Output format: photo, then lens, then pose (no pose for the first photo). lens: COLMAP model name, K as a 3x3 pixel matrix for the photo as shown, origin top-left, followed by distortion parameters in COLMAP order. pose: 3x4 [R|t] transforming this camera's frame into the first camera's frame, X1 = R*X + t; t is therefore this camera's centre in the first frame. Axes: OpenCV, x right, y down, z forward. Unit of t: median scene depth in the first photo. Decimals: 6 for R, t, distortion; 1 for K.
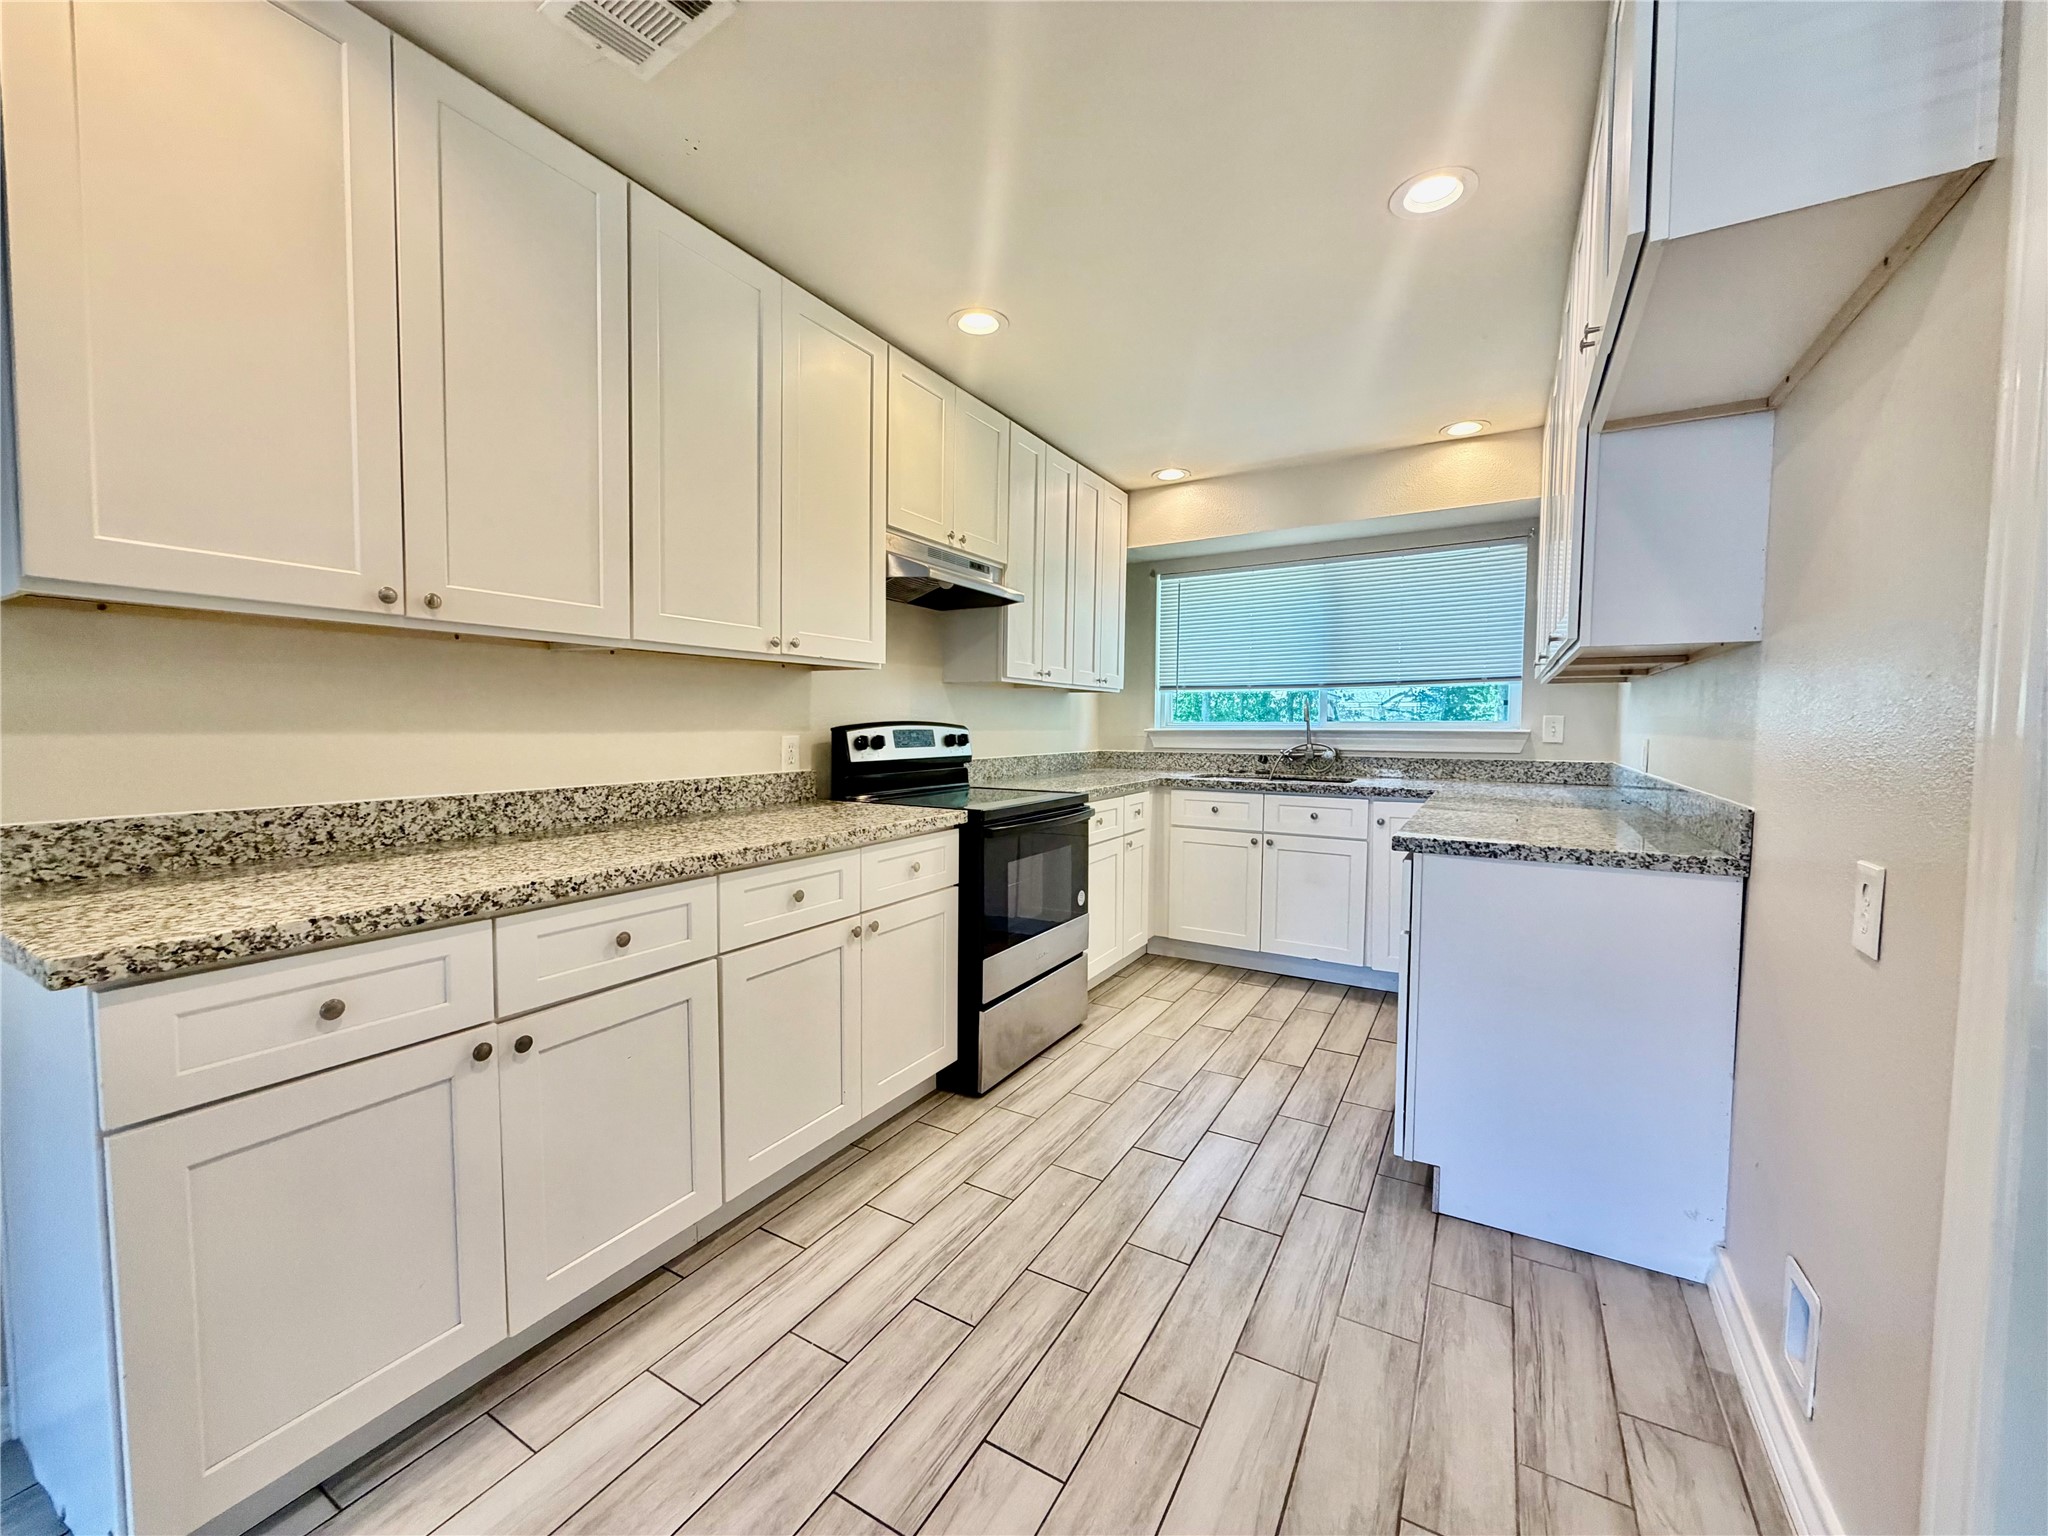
lens RADIAL K [[819.5, 0, 1017.1], [0, 819.5, 769.1], [0, 0, 1]] dist [-0.001262, 0.000282]
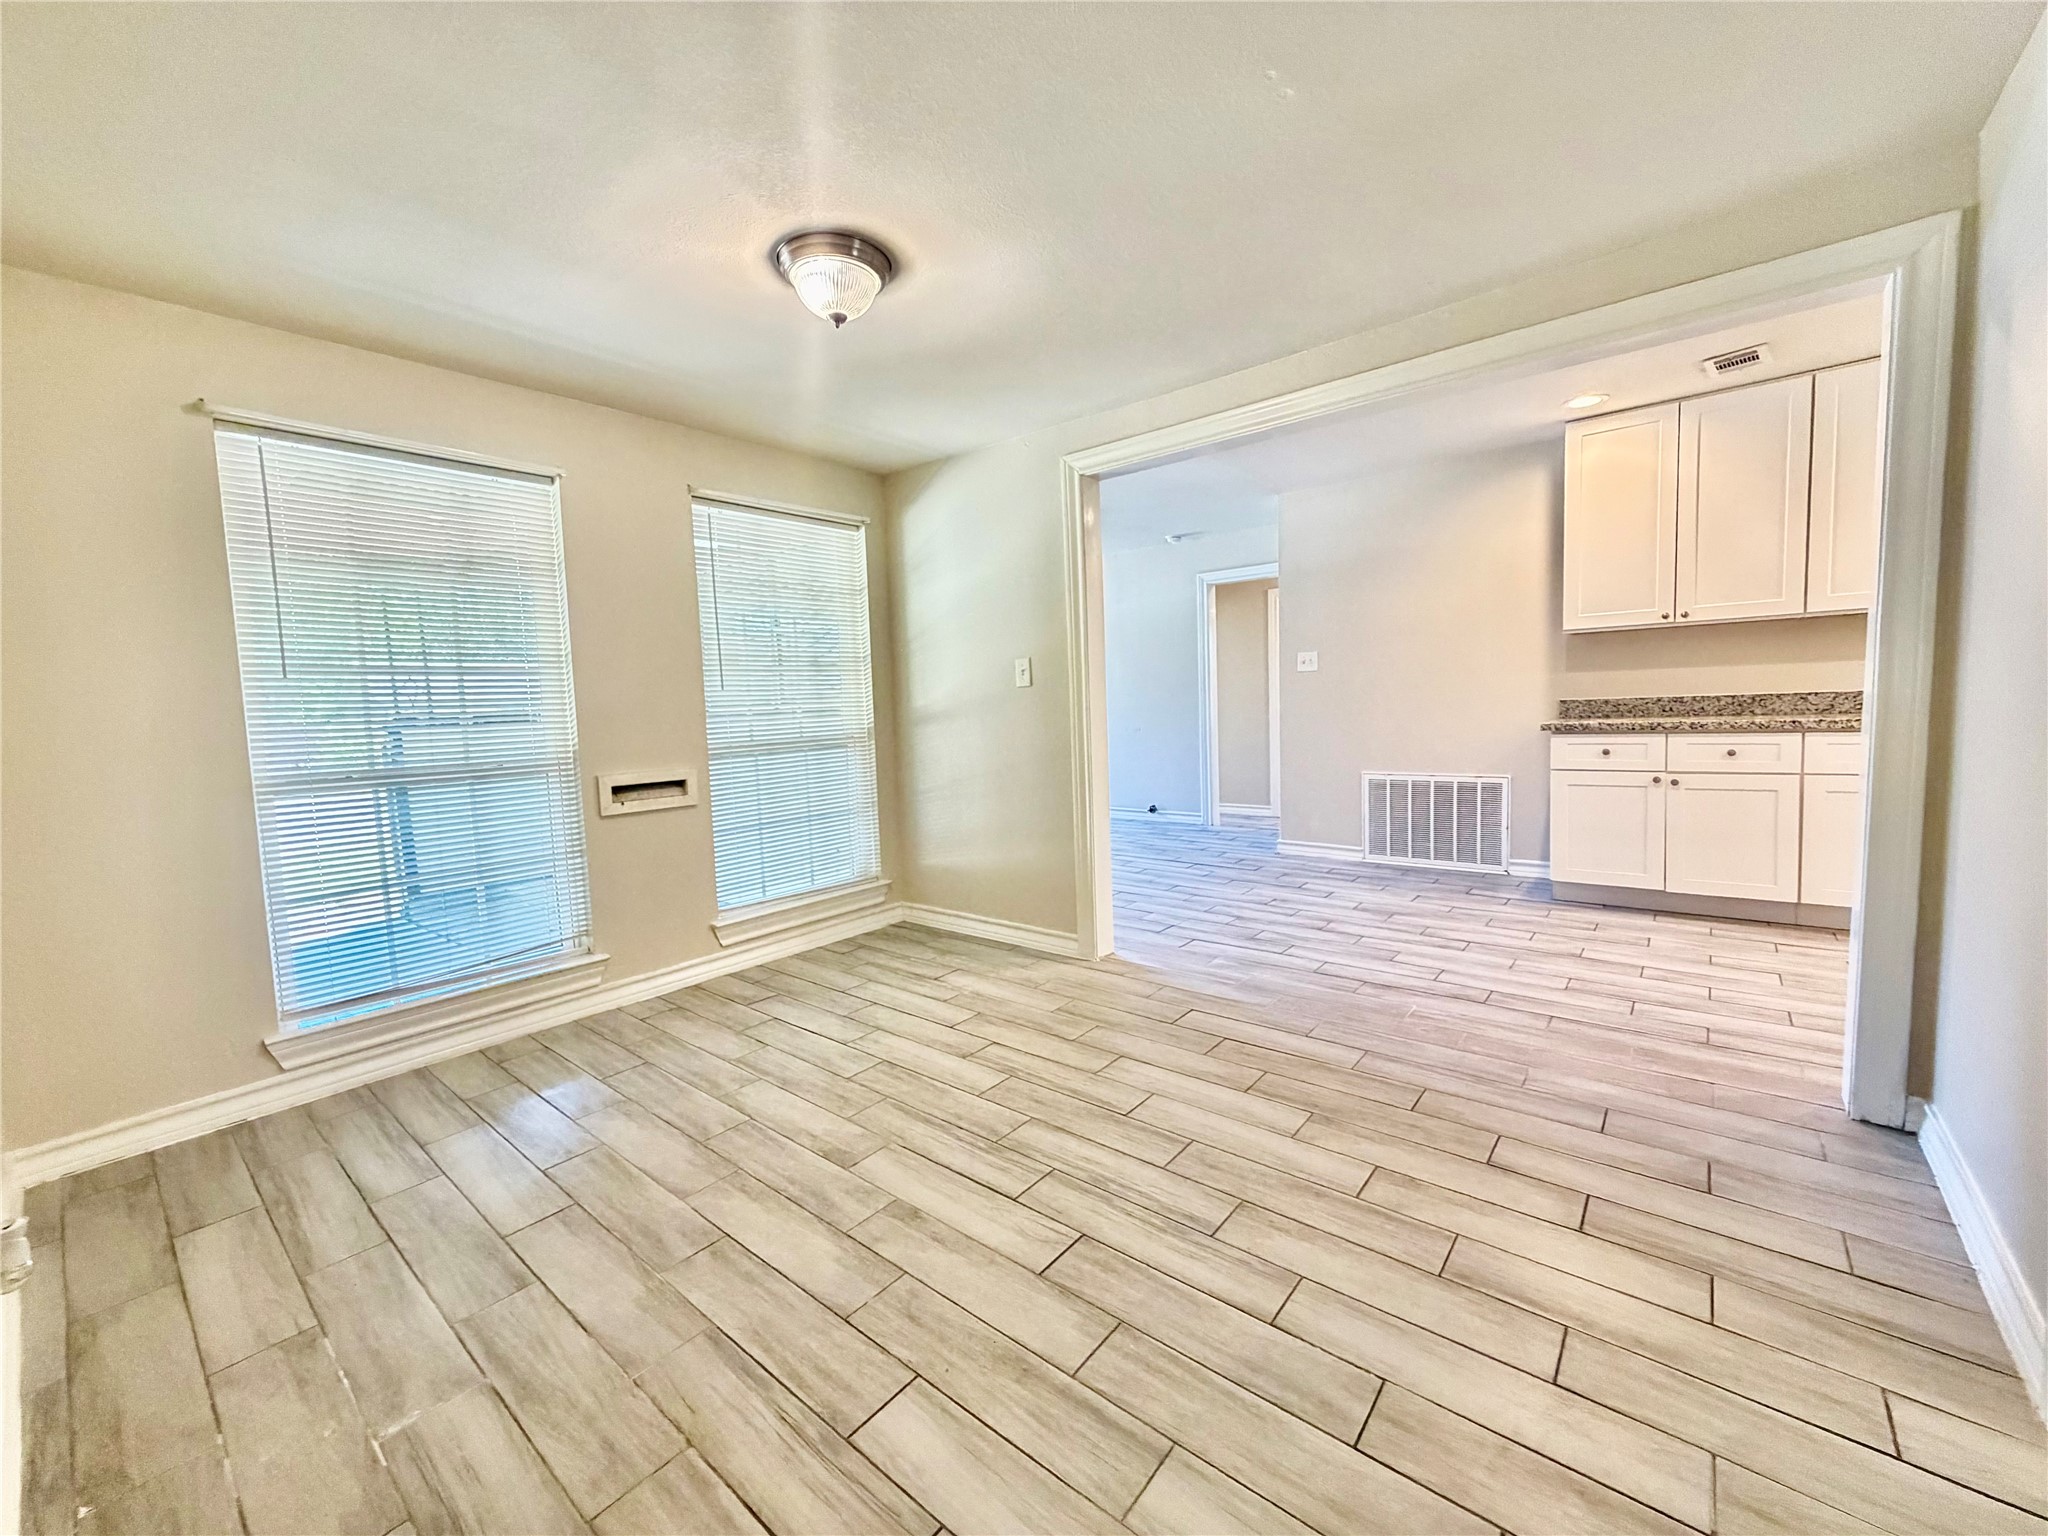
lens RADIAL K [[819.5, 0, 1016.8], [0, 819.5, 766.9], [0, 0, 1]] dist [-0.001262, 0.000282]
pose [[-0.166042, 0.077155, -0.983096, 1.015197], [-0.015071, 0.996619, 0.080762, 0.043464], [0.986003, 0.028226, -0.164318, -0.289224]]
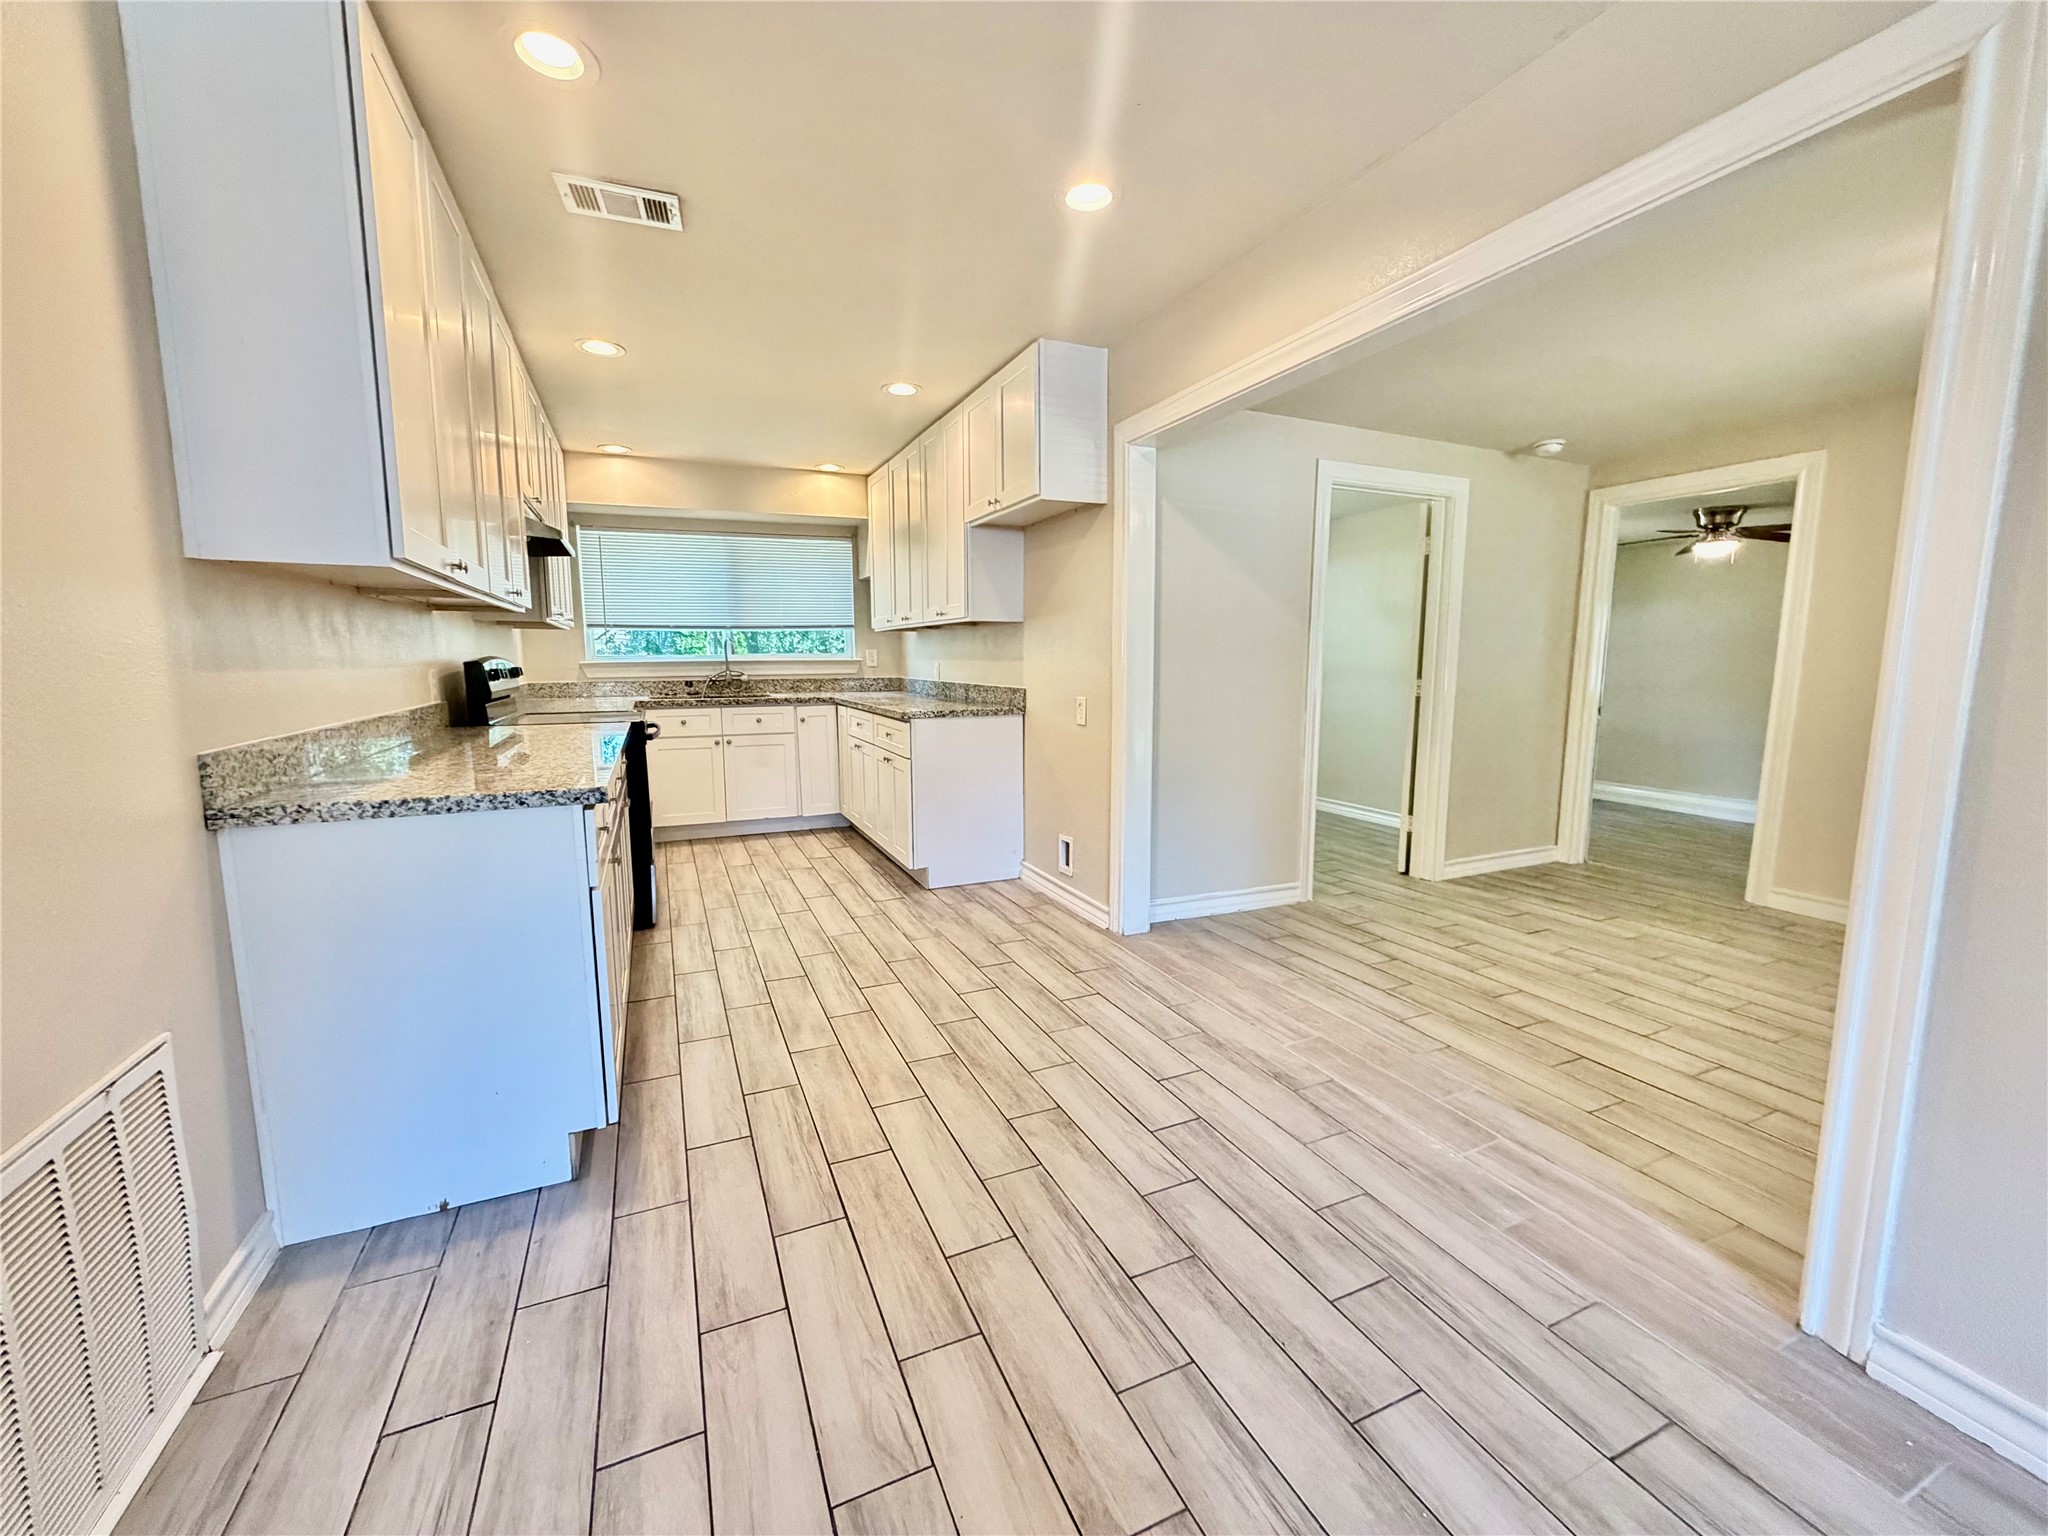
lens RADIAL K [[819.5, 0, 1024.3], [0, 819.5, 767.5], [0, 0, 1]] dist [-0.001262, 0.000282]
pose [[0.577633, -0.116796, 0.807898, -0.598961], [0.052599, 0.992980, 0.105946, 0.012888], [-0.814600, -0.018703, 0.579721, -0.245715]]
